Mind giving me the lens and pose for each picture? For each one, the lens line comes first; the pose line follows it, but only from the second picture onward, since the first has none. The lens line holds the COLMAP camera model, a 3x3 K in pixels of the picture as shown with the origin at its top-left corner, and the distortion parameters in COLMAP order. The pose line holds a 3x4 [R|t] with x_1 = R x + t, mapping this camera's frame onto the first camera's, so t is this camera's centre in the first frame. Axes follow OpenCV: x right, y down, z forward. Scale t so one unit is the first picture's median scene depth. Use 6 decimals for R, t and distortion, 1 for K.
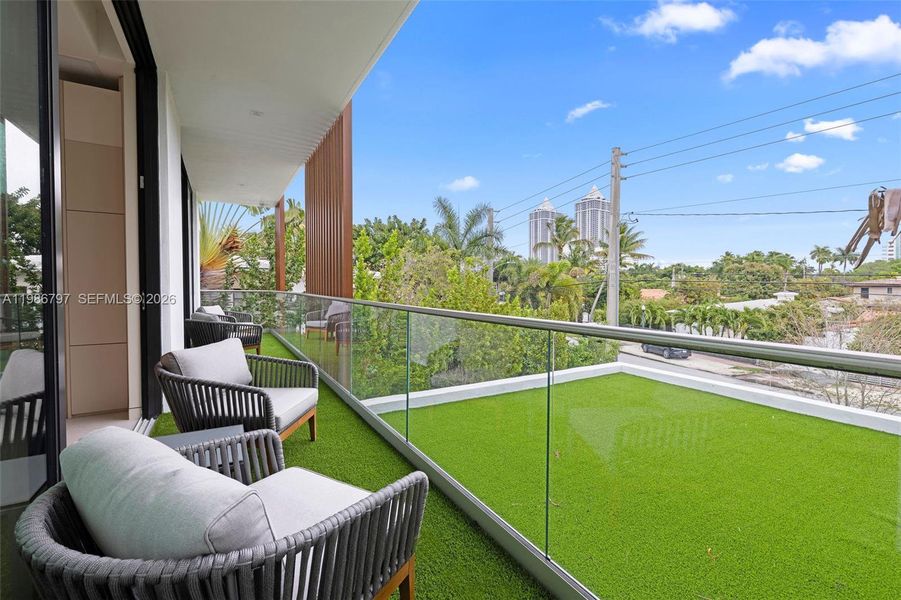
lens RADIAL K [[406.8, 0, 447.1], [0, 406.8, 292.1], [0, 0, 1]] dist [0.001506, 0.000265]
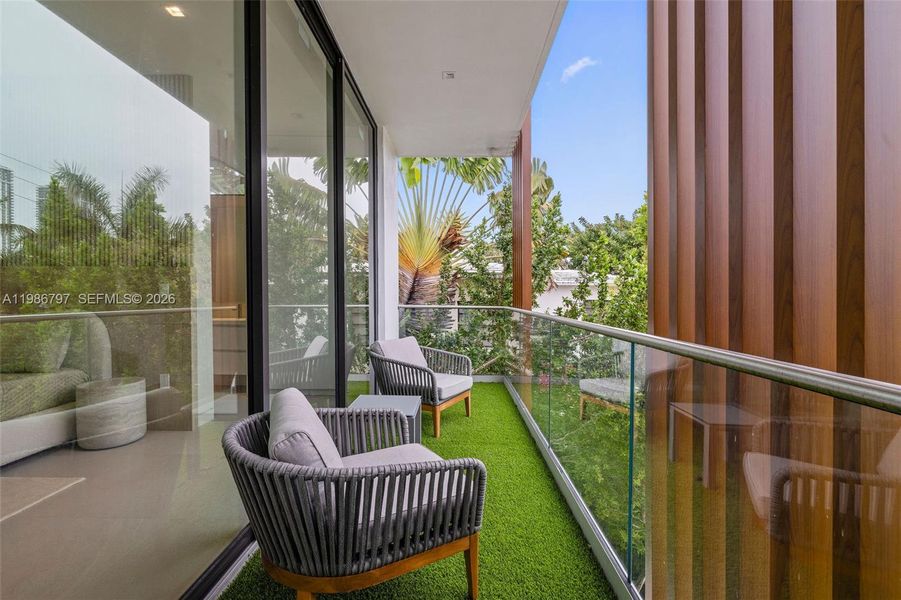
lens RADIAL K [[406.8, 0, 447.1], [0, 406.8, 292.1], [0, 0, 1]] dist [0.001506, 0.000265]
pose [[0.856405, -0.009508, -0.516217, -0.175725], [-0.002559, 0.999740, -0.022660, -0.008831], [0.516298, 0.020727, 0.856158, 0.395784]]
